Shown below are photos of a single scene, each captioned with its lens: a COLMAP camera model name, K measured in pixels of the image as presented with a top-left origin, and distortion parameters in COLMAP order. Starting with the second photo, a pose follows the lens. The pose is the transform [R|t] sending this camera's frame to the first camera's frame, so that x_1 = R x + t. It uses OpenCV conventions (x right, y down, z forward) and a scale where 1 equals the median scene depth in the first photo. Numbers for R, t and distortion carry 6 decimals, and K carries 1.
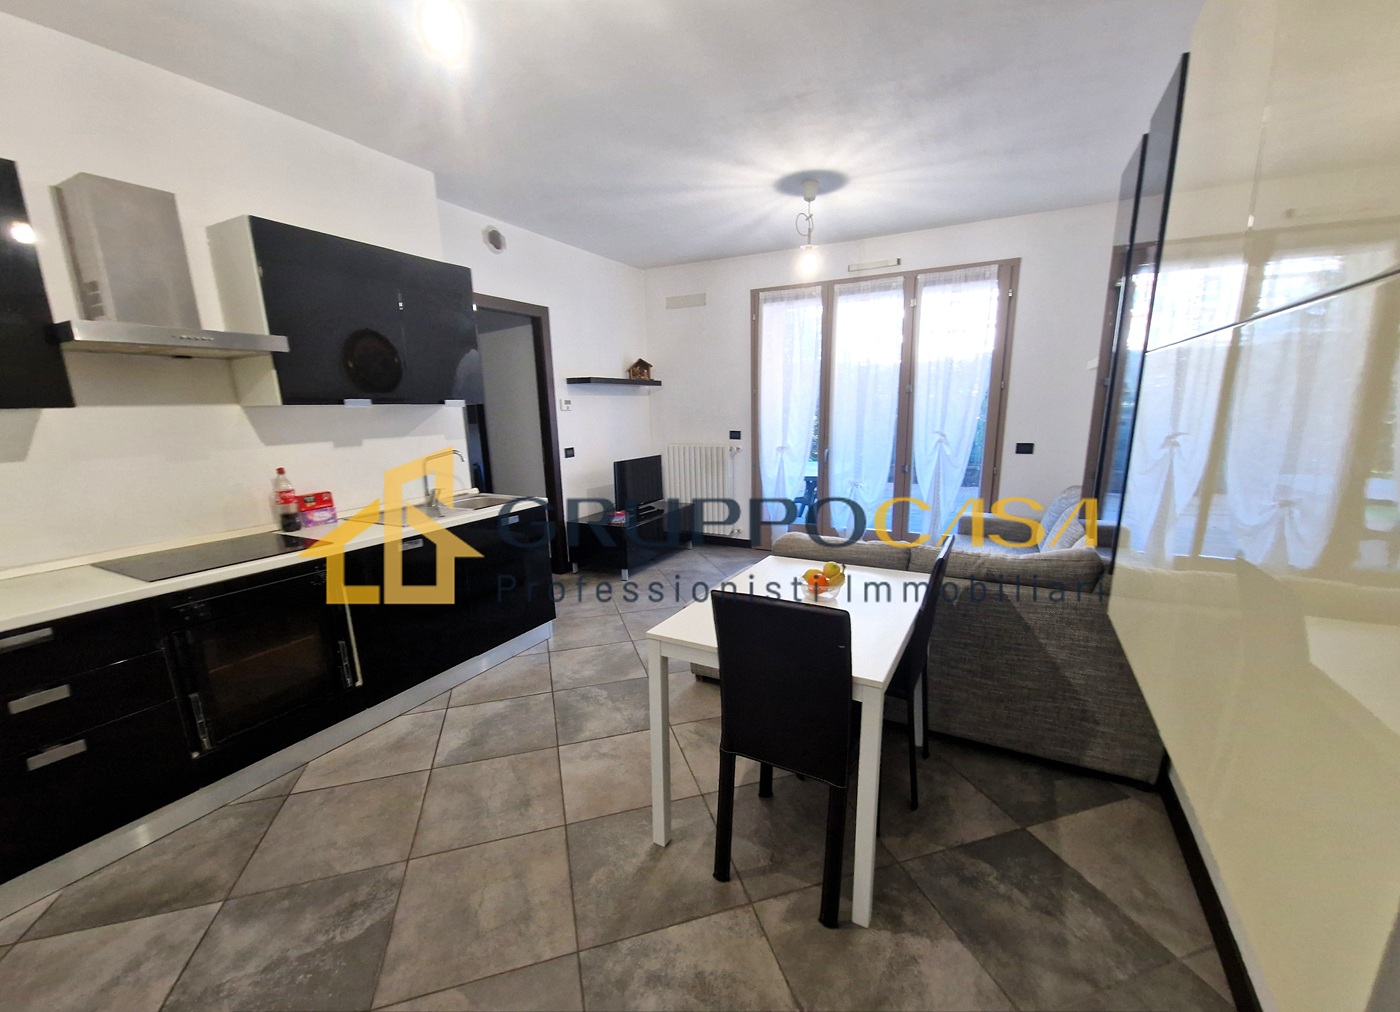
lens RADIAL K [[571.4, 0, 697.6], [0, 571.4, 533.2], [0, 0, 1]] dist [0.015221, -0.000256]
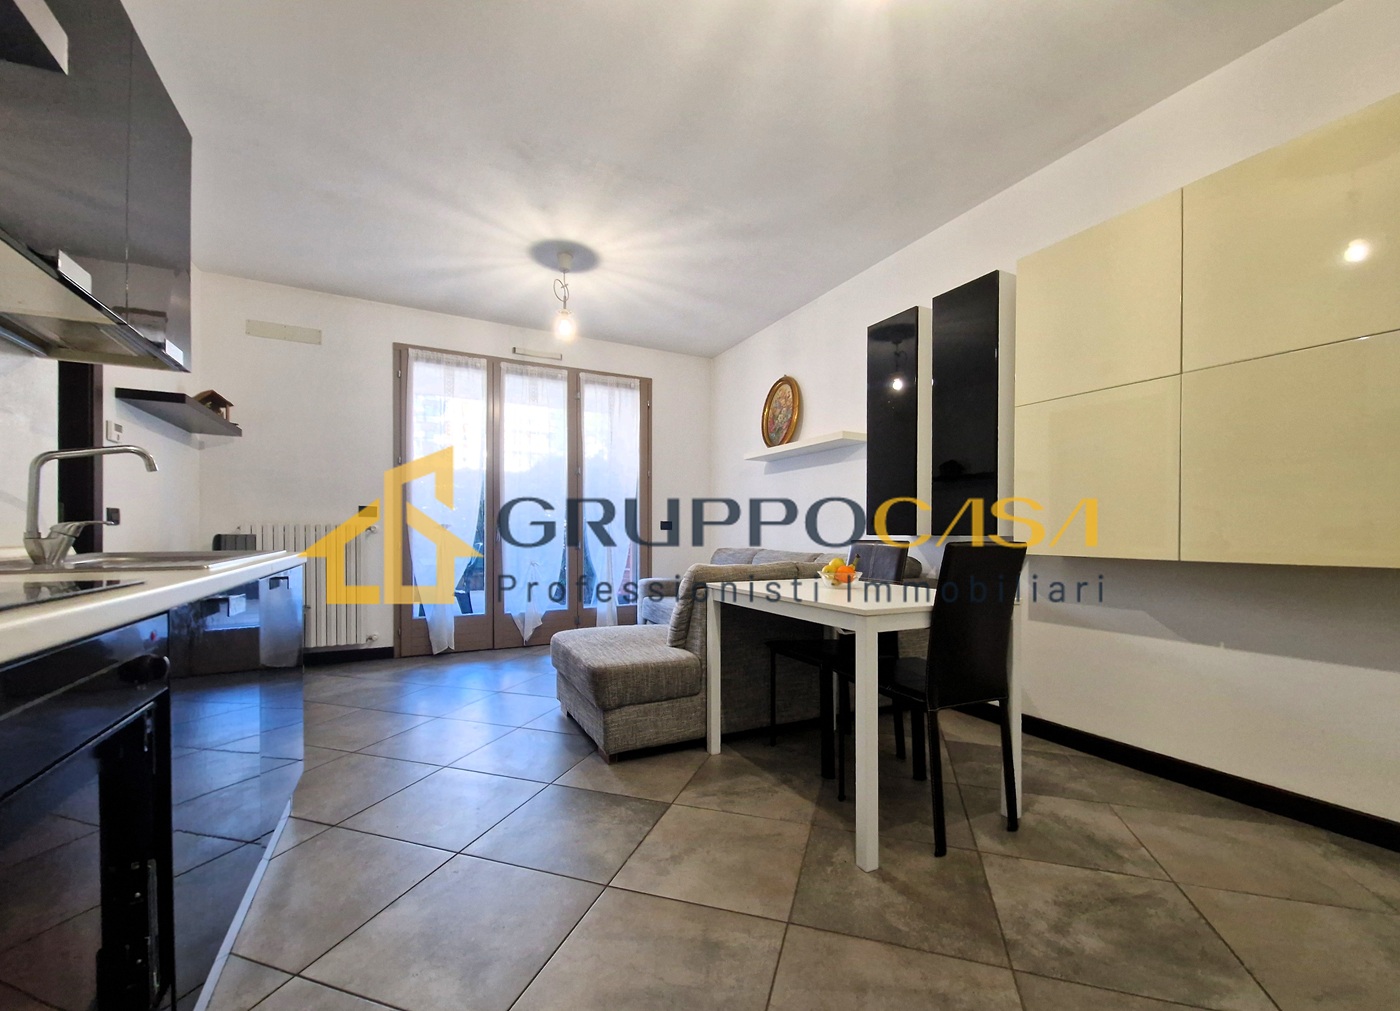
lens RADIAL K [[571.4, 0, 697.6], [0, 571.4, 532.7], [0, 0, 1]] dist [0.015221, -0.000256]
pose [[0.559084, 0.021340, 0.828836, -0.438130], [0.172888, 0.974693, -0.141715, 0.058810], [-0.810885, 0.222526, 0.541246, 0.294289]]
